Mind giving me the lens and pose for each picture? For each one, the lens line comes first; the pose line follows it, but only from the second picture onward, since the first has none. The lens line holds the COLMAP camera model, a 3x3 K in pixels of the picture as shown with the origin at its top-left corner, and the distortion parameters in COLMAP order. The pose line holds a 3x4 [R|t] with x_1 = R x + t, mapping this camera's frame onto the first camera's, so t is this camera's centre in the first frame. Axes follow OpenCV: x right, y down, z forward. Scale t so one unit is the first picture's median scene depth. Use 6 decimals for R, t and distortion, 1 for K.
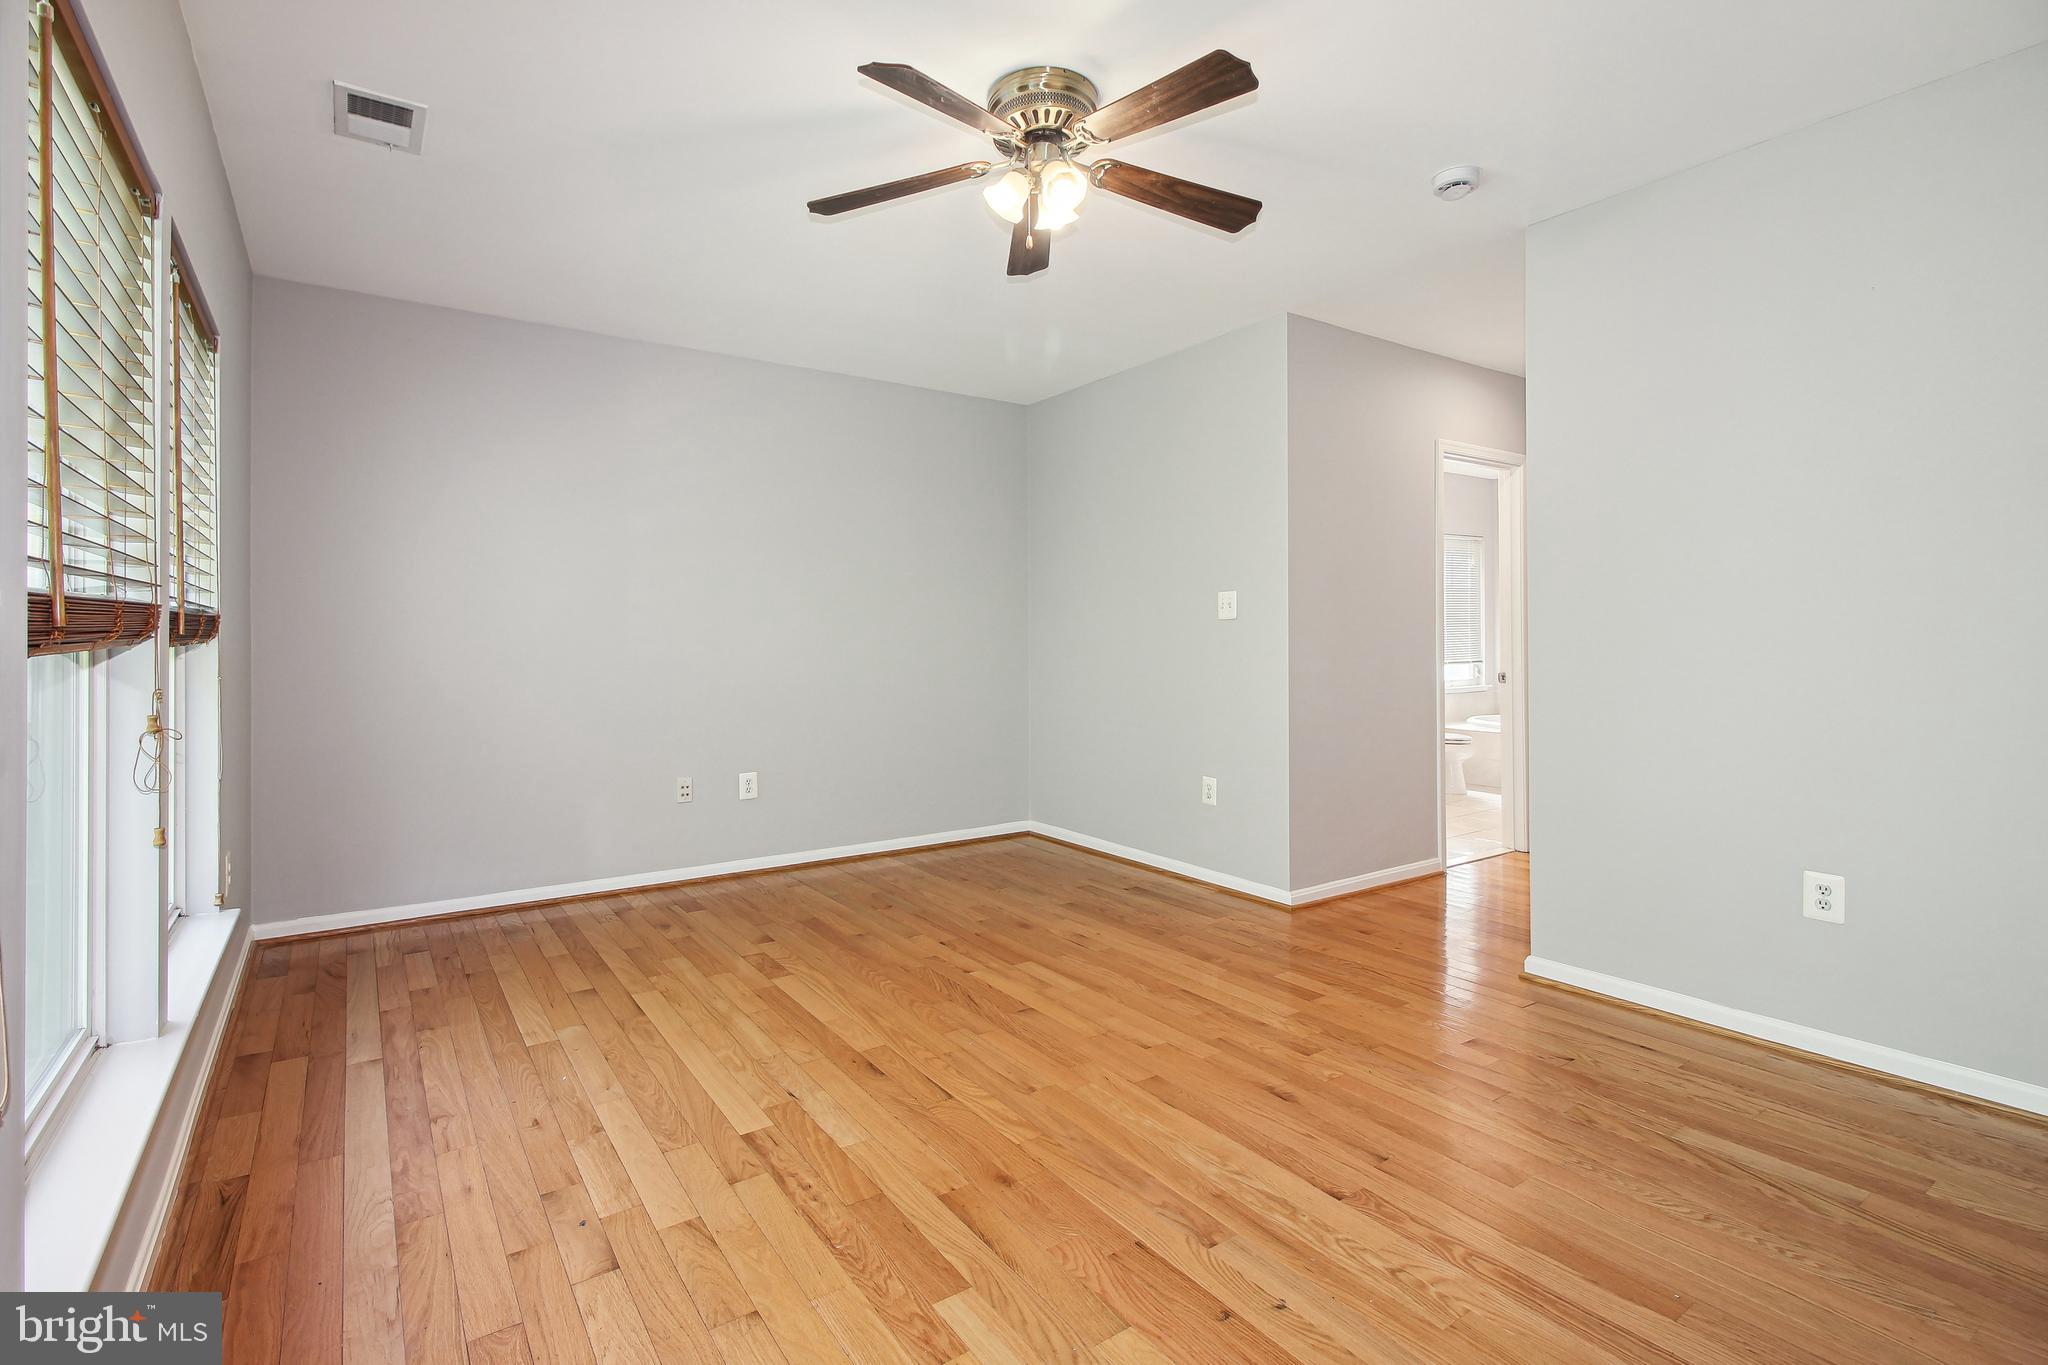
lens RADIAL K [[953.2, 0, 1019.8], [0, 953.2, 634.5], [0, 0, 1]] dist [0.002319, -0.003582]
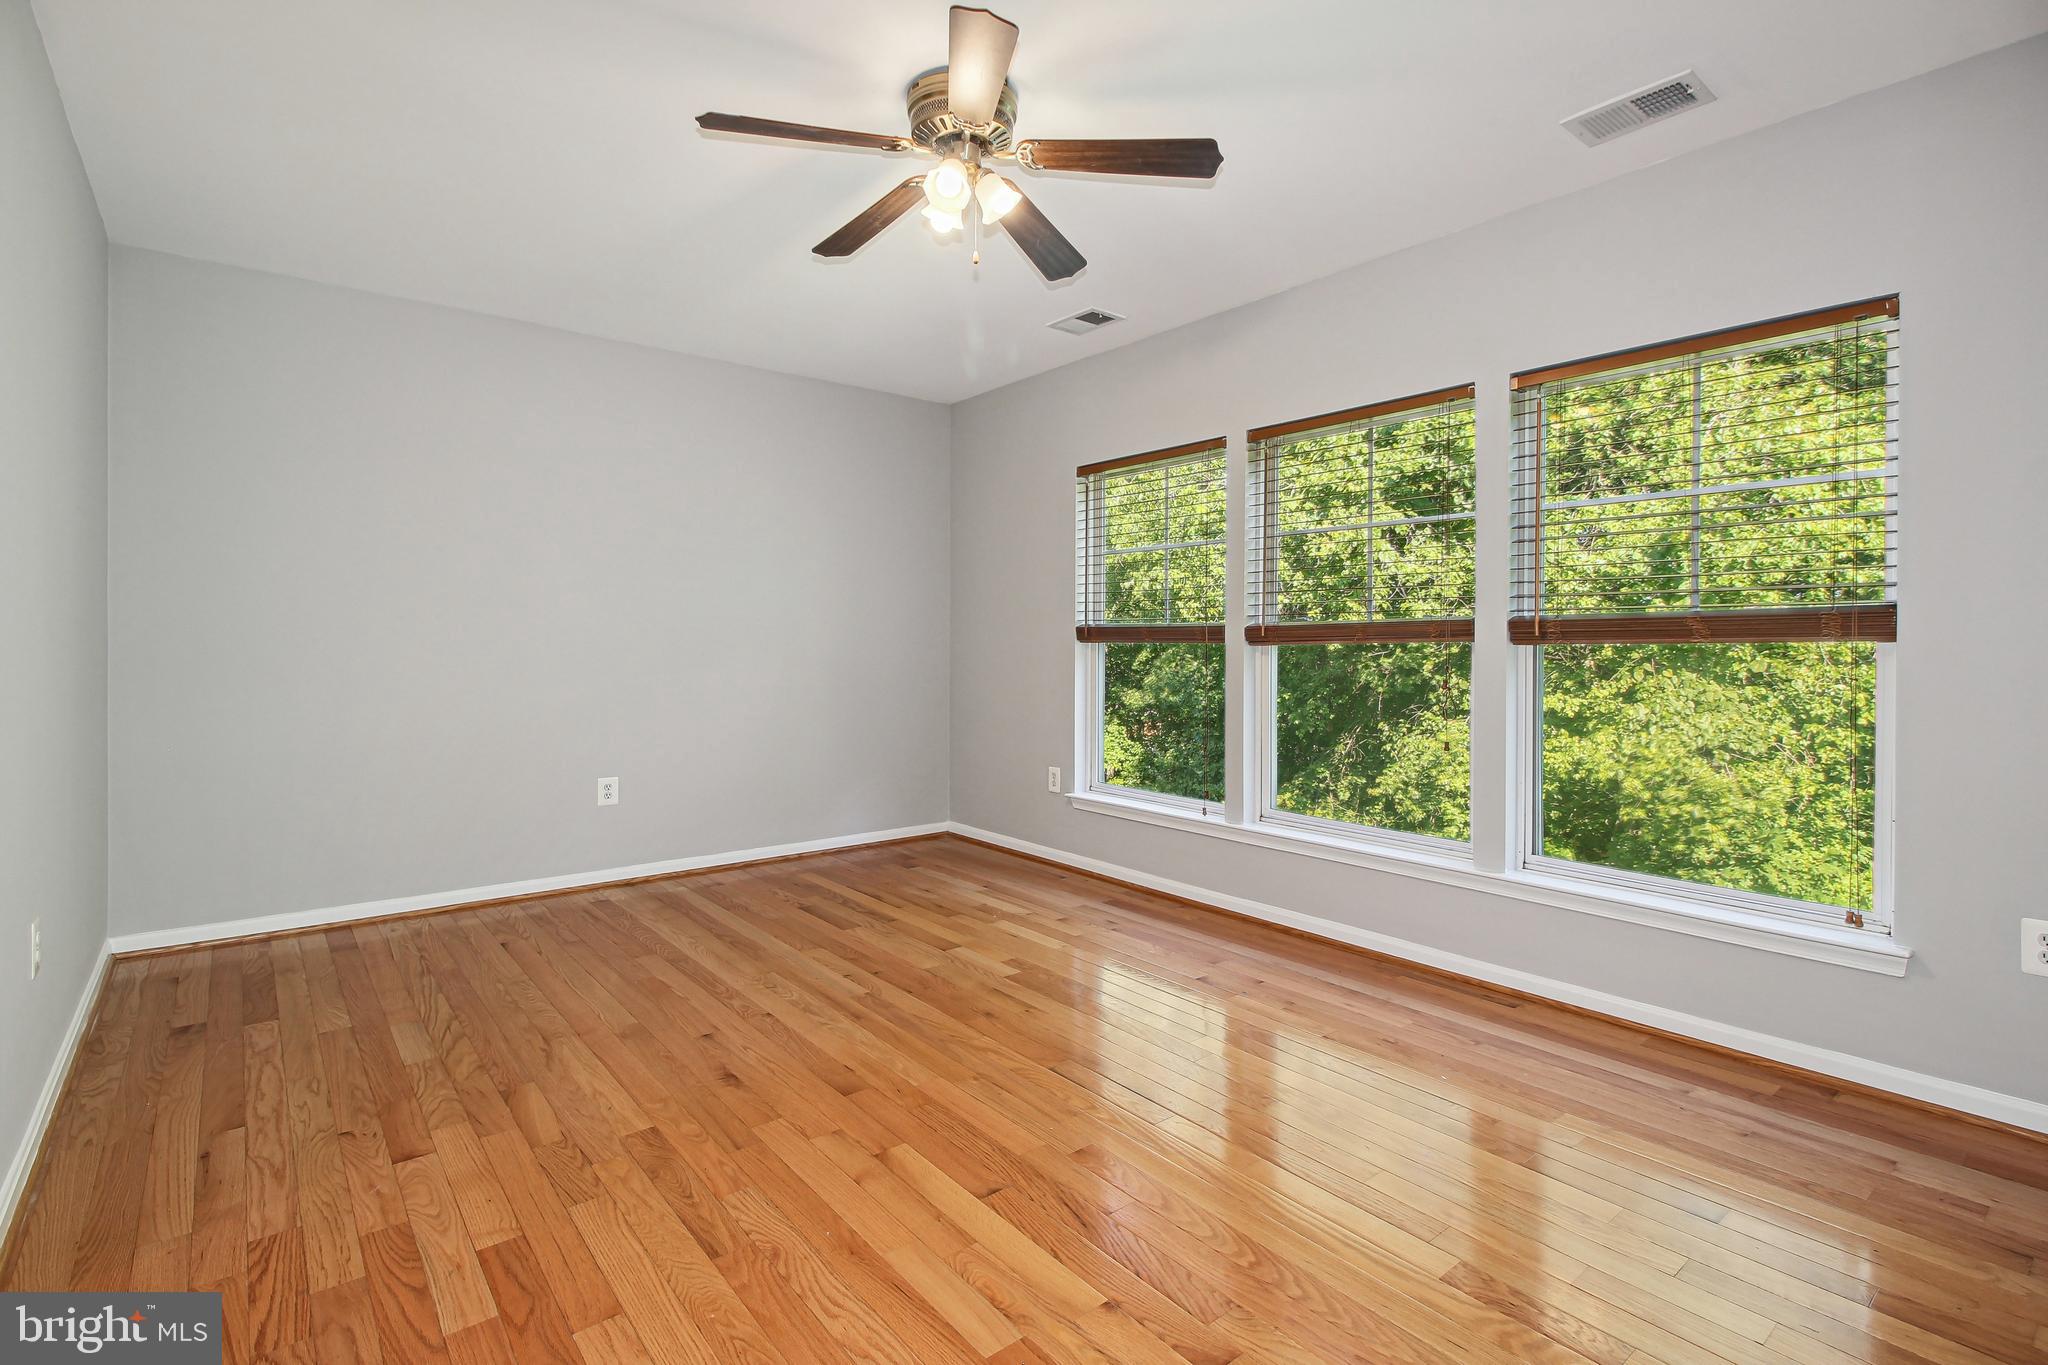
lens RADIAL K [[953.2, 0, 1021.8], [0, 953.2, 667.3], [0, 0, 1]] dist [0.002319, -0.003582]
pose [[-0.997124, 0.003501, -0.075712, 0.040108], [0.001576, 0.999674, 0.025471, 0.008761], [0.075776, 0.025278, -0.996804, 2.082614]]
